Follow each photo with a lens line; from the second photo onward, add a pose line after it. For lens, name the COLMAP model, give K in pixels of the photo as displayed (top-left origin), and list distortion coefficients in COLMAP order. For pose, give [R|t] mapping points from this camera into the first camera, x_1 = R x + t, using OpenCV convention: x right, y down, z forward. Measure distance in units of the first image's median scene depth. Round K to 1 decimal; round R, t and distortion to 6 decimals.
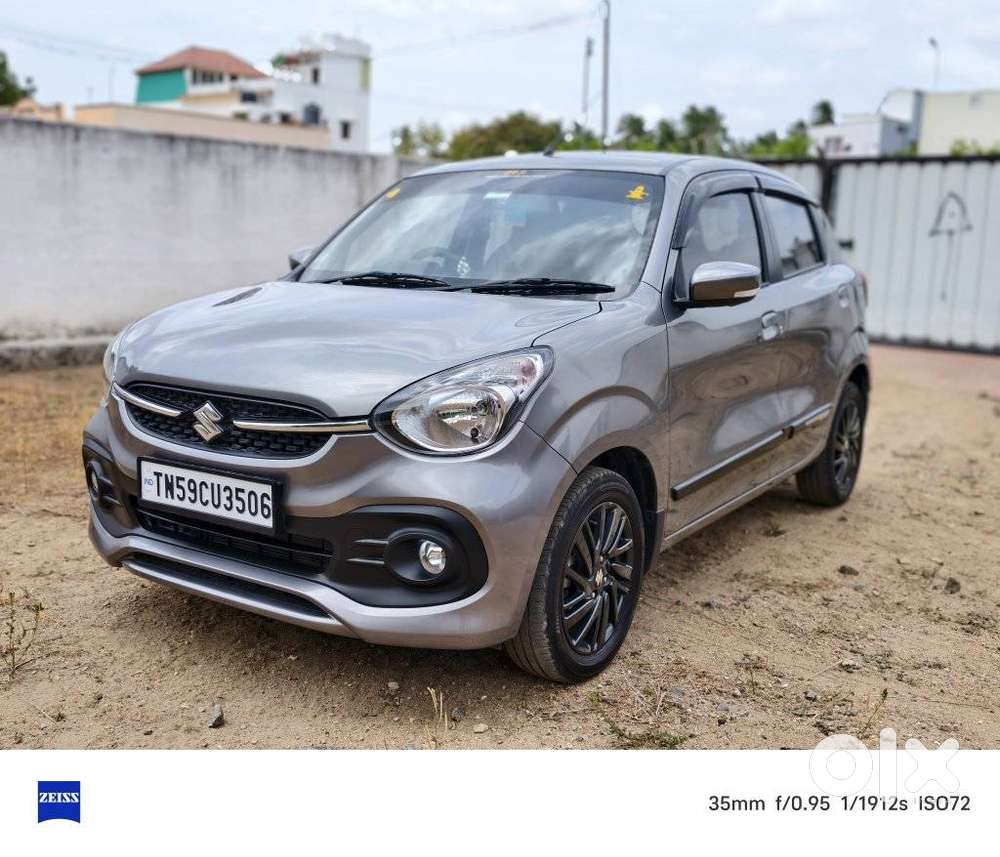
lens RADIAL K [[1053.1, 0, 495.5], [0, 1053.1, 365.4], [0, 0, 1]] dist [0.055221, -0.020743]
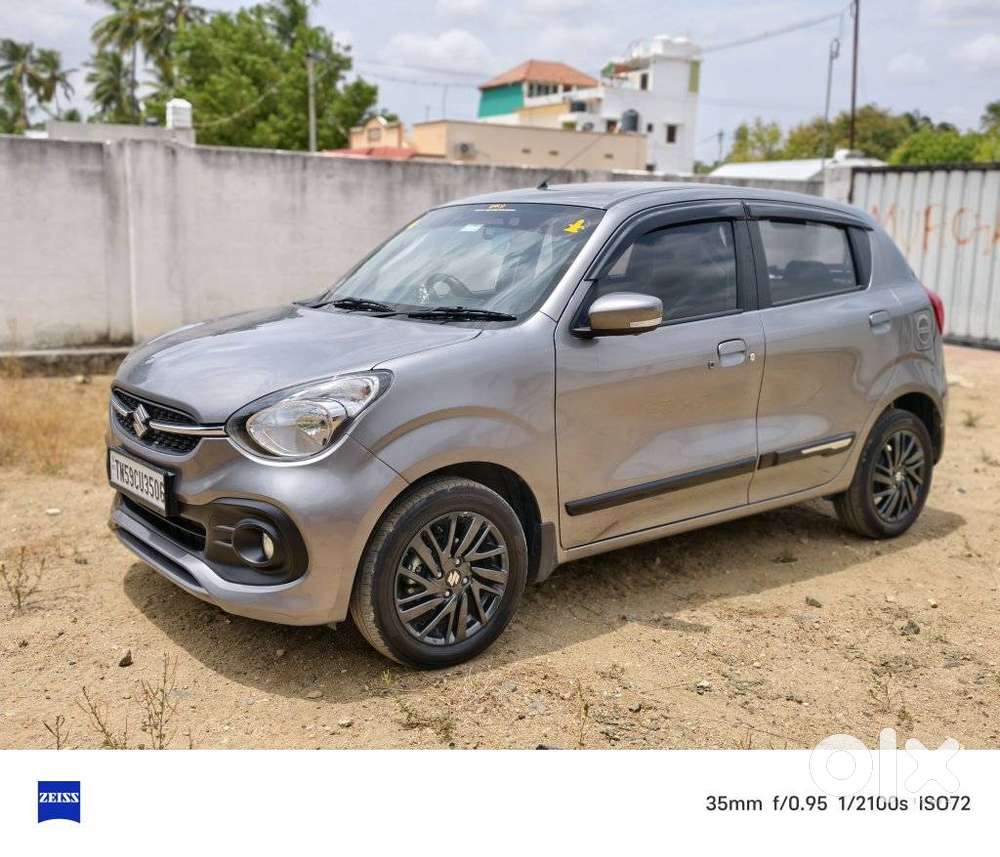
lens RADIAL K [[1053.1, 0, 495.5], [0, 1053.1, 365.4], [0, 0, 1]] dist [0.055221, -0.020743]
pose [[0.948413, 0.032074, -0.315411, 0.459532], [-0.032681, 0.999460, 0.003364, -0.027368], [0.315349, 0.007117, 0.948949, -0.044268]]
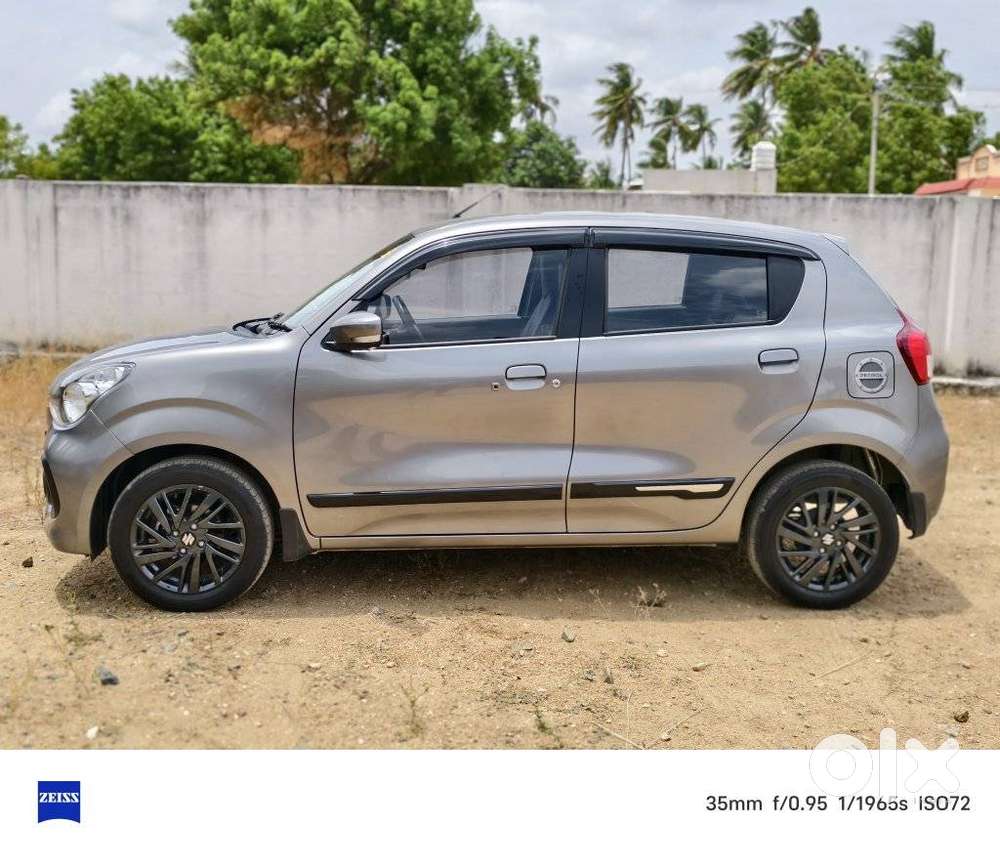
lens RADIAL K [[1050.3, 0, 503.7], [0, 1050.3, 374.7], [0, 0, 1]] dist [0.034475, 0.002878]
pose [[0.610654, 0.075802, -0.788261, 1.328889], [-0.101282, 0.994709, 0.017193, -0.070353], [0.785394, 0.069337, 0.615101, 0.441891]]
